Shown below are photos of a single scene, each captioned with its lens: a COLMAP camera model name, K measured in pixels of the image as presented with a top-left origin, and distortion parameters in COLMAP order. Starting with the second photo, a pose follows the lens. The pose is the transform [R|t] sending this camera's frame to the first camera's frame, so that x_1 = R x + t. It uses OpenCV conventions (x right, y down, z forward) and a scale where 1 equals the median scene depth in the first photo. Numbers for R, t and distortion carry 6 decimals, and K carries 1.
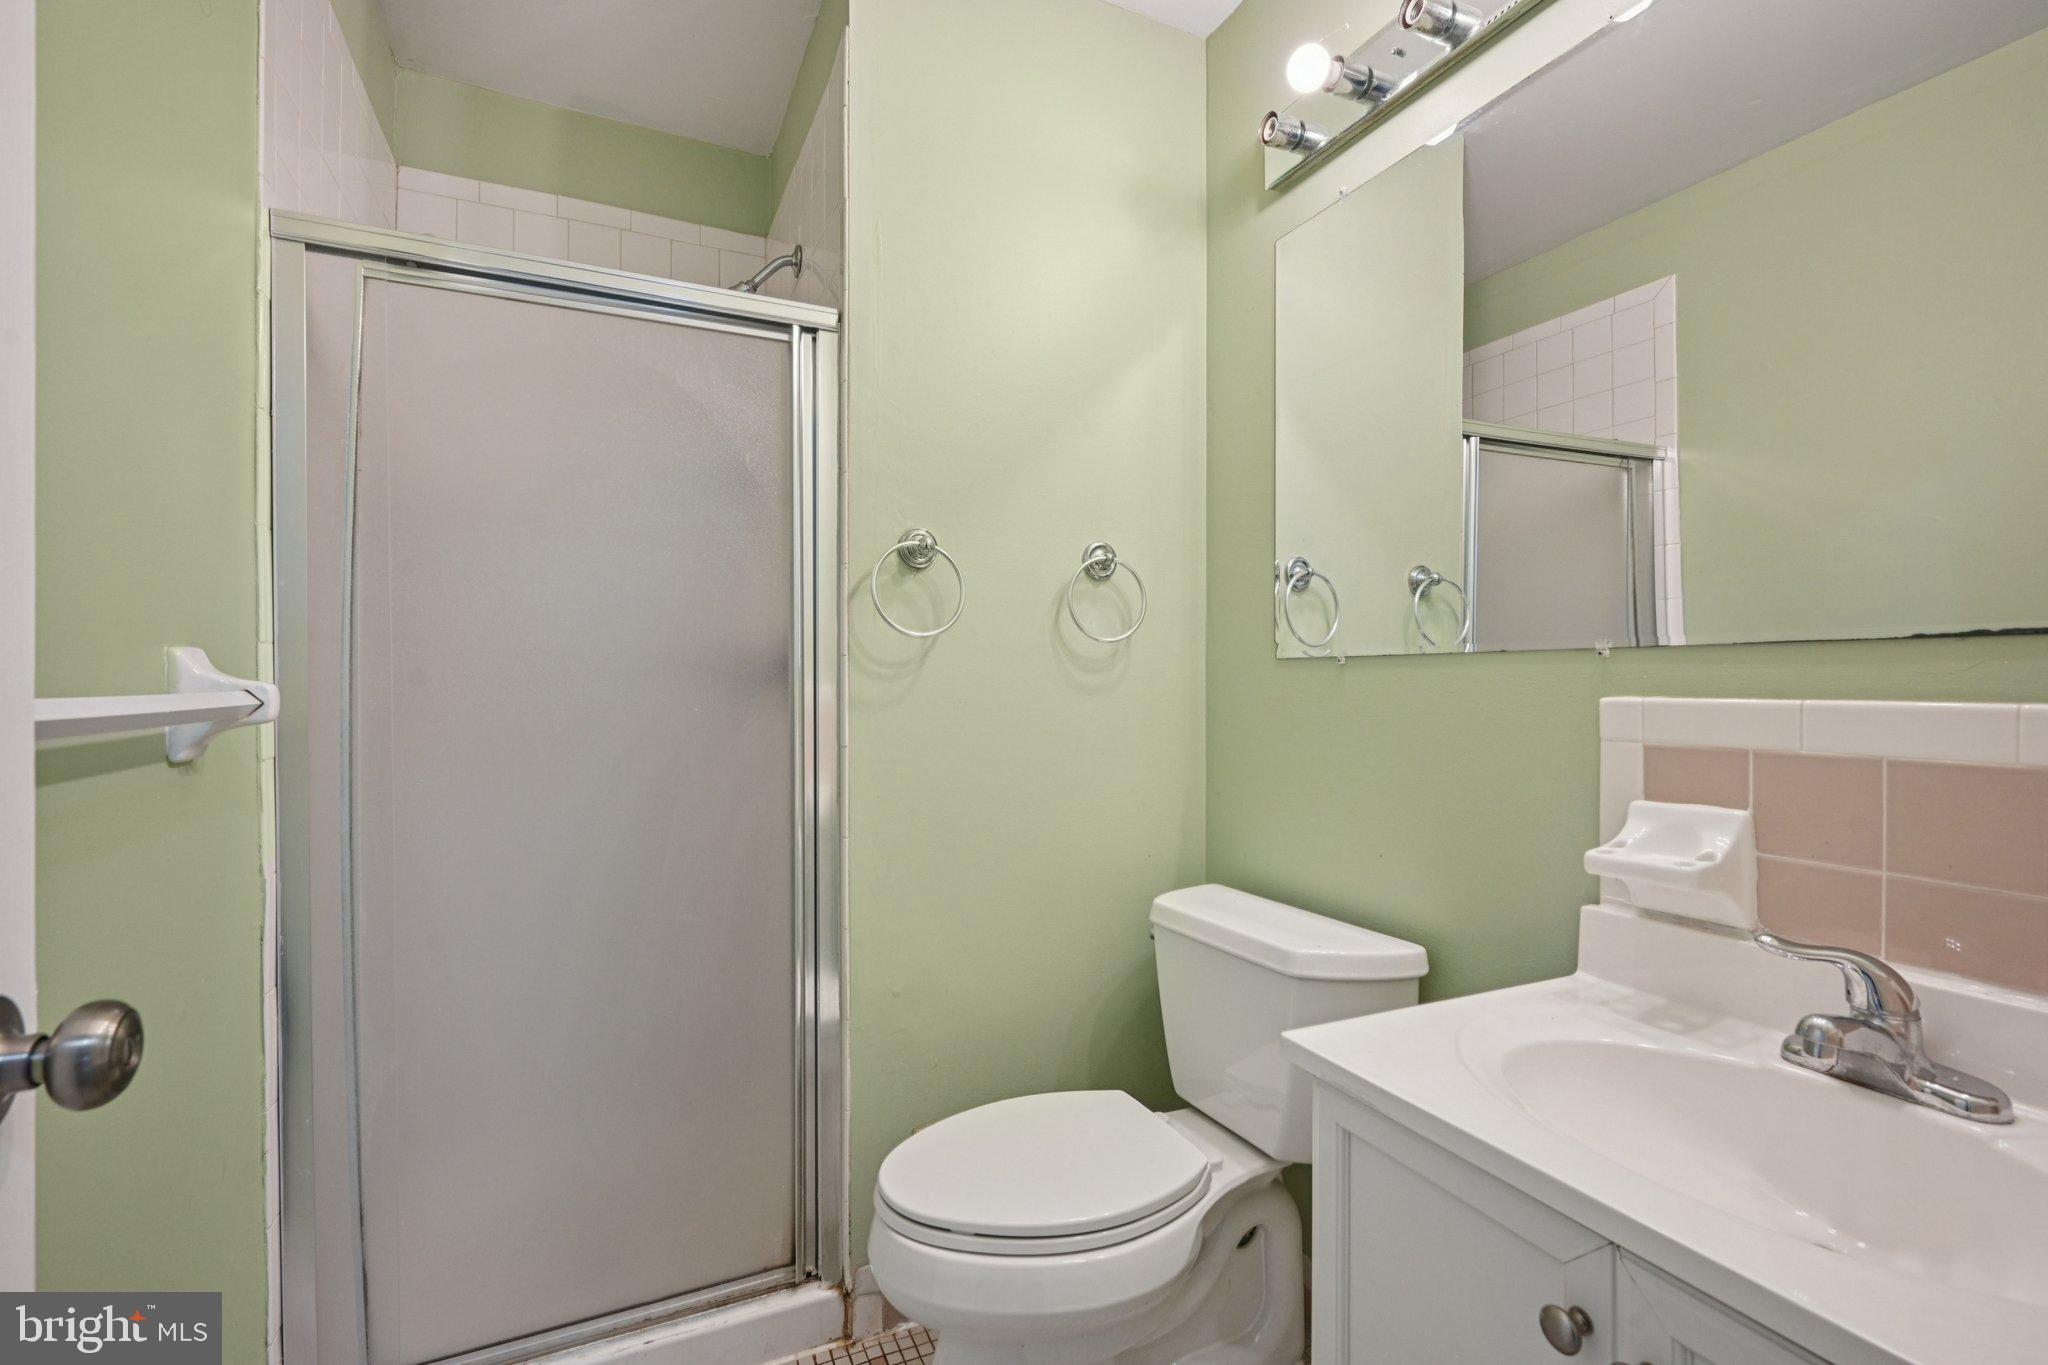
lens RADIAL K [[907.7, 0, 1021.8], [0, 907.7, 677.0], [0, 0, 1]] dist [0.000641, -0.000333]
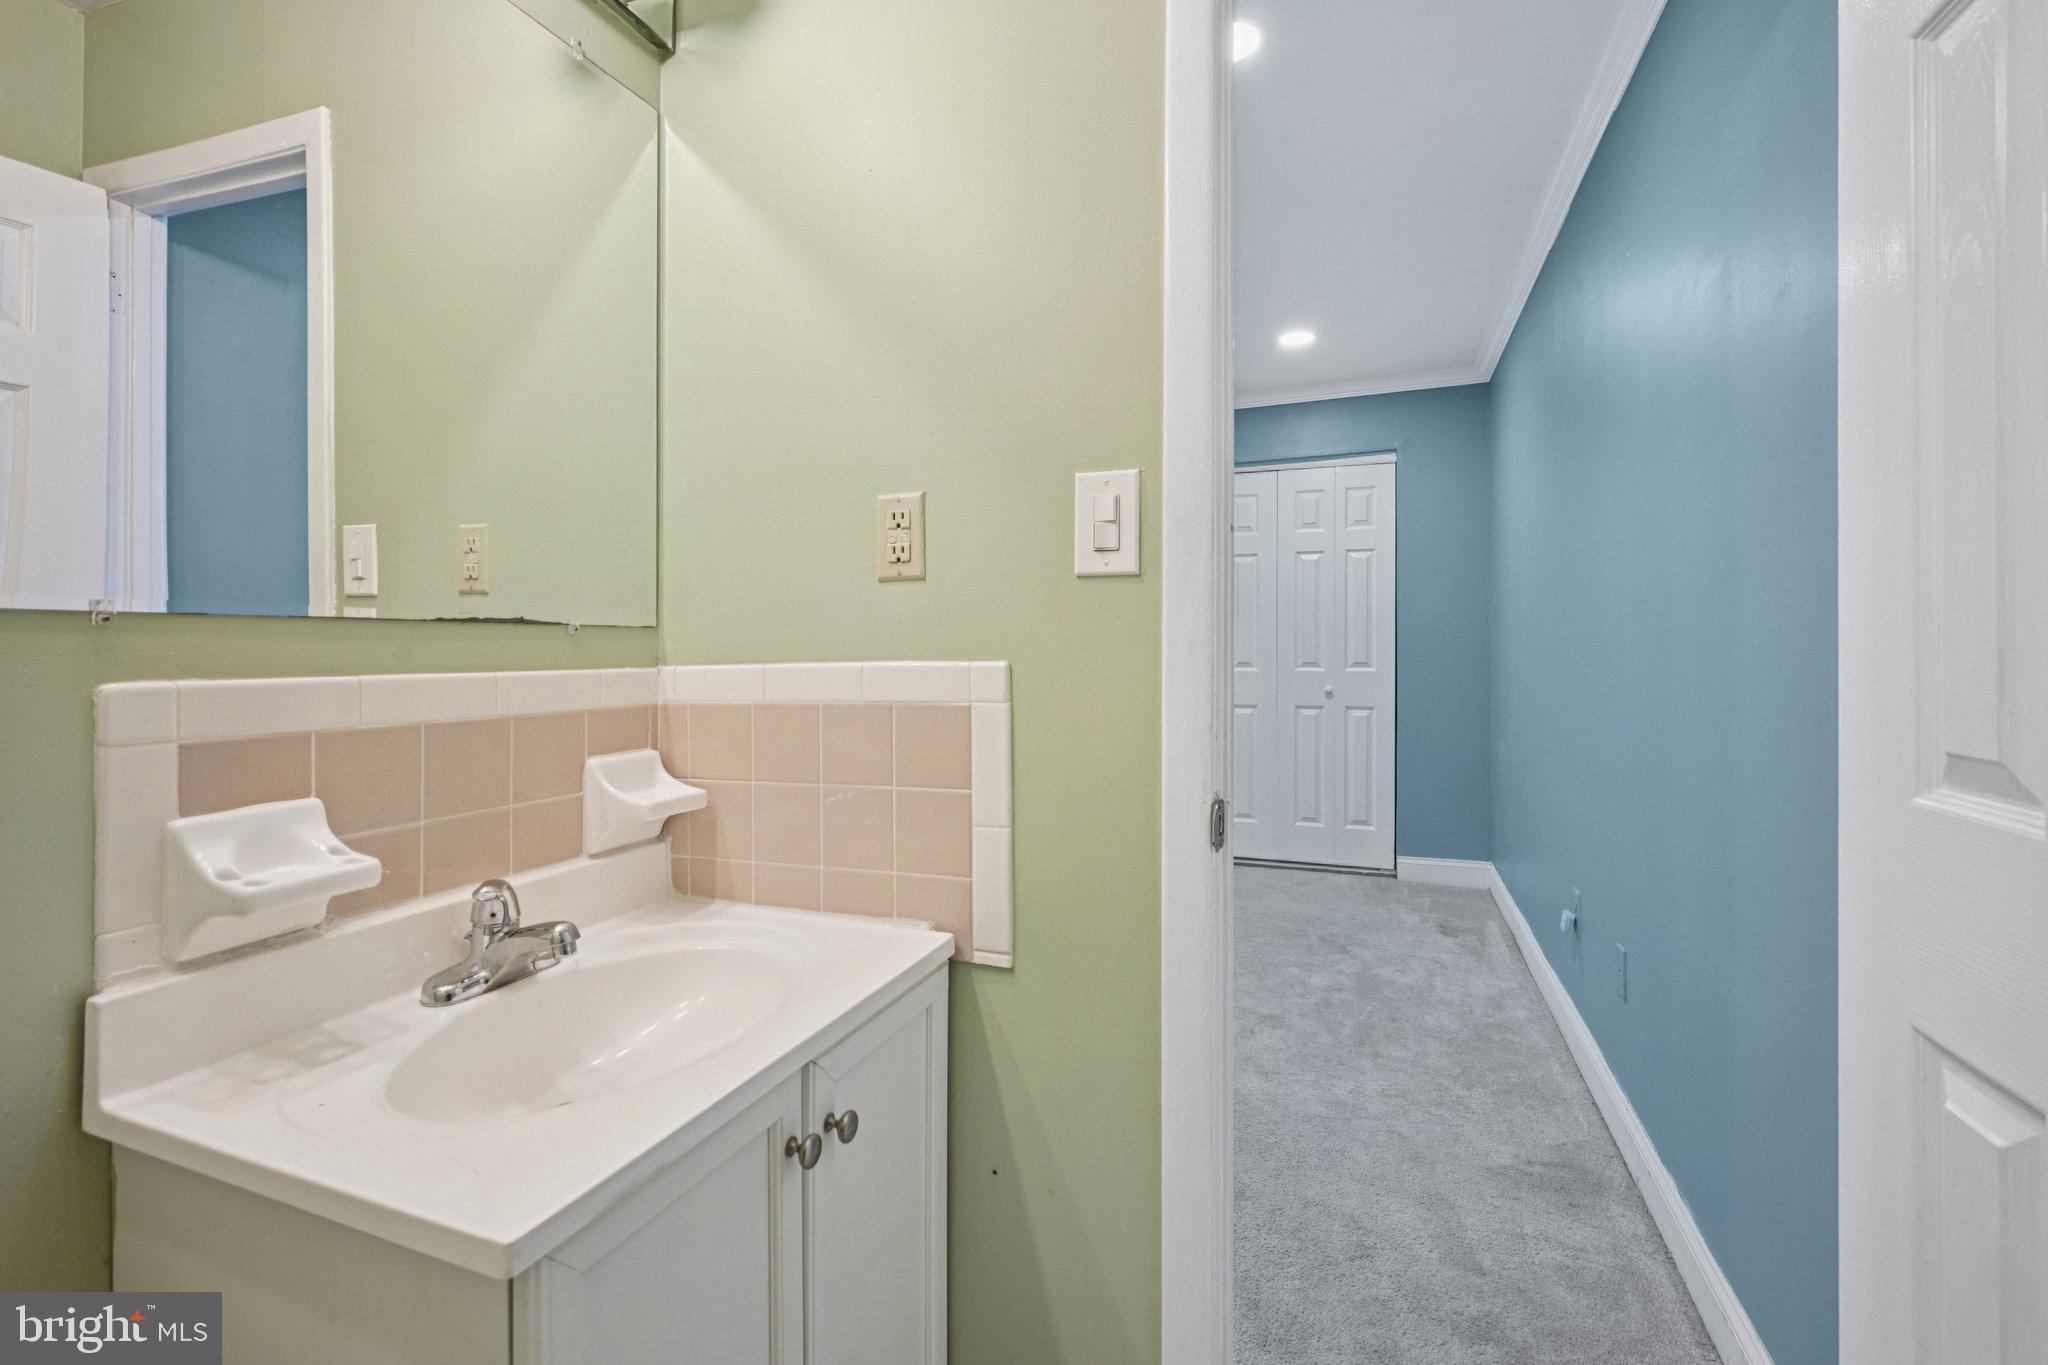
lens RADIAL K [[907.7, 0, 1019.3], [0, 907.7, 667.6], [0, 0, 1]] dist [0.000641, -0.000333]
pose [[-0.705787, -0.009314, 0.708363, -0.384652], [0.002233, 0.999879, 0.015372, 0.002177], [-0.708420, 0.012431, -0.705681, 1.200775]]
